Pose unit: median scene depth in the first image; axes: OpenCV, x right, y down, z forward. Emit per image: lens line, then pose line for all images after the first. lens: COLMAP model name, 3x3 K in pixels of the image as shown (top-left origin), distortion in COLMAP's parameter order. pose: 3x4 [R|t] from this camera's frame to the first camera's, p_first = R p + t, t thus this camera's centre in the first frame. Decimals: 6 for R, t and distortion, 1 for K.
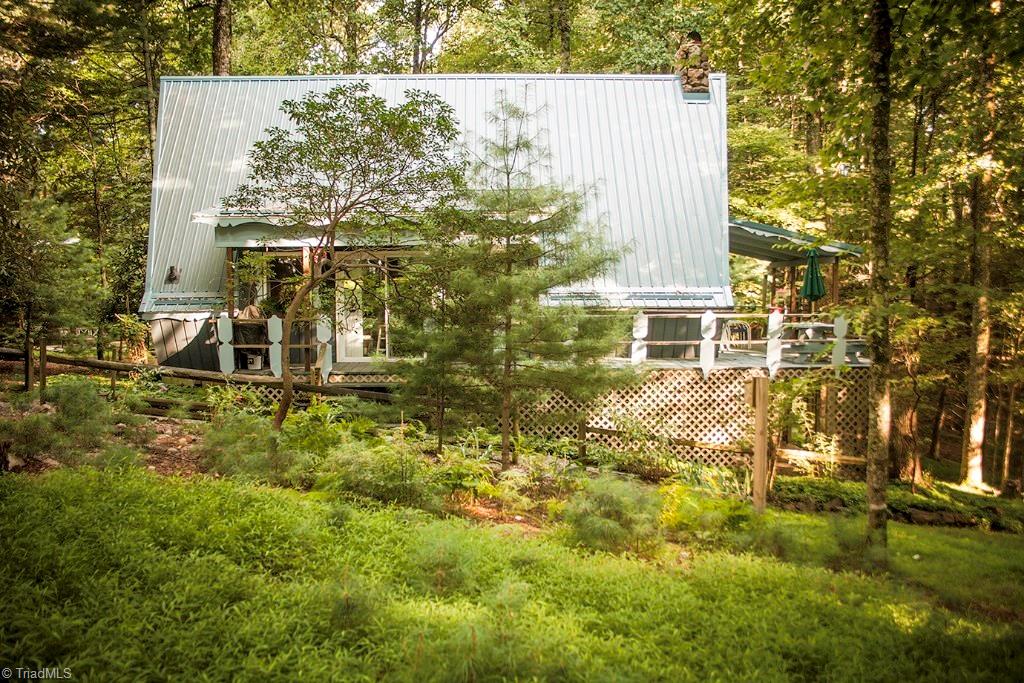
lens RADIAL K [[879.6, 0, 508.6], [0, 879.6, 344.7], [0, 0, 1]] dist [-0.092306, 0.004049]
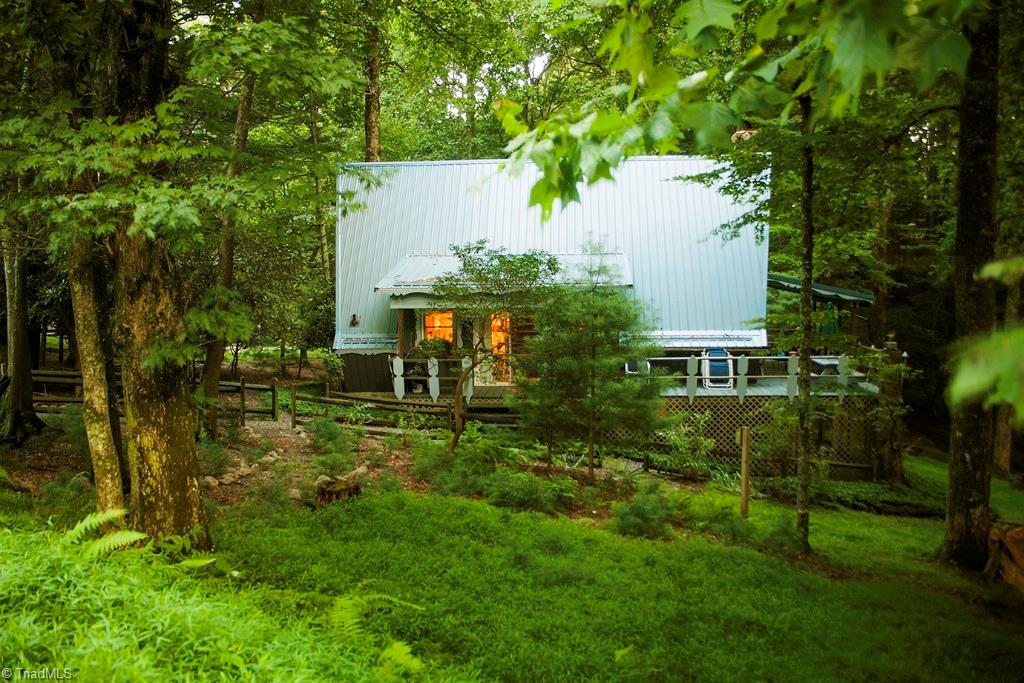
lens RADIAL K [[879.6, 0, 515.2], [0, 879.6, 339.7], [0, 0, 1]] dist [-0.092306, 0.004049]
pose [[0.993854, 0.004385, -0.110615, 0.027601], [-0.000205, 0.999286, 0.037769, -0.130524], [0.110702, -0.037514, 0.993145, -0.458538]]
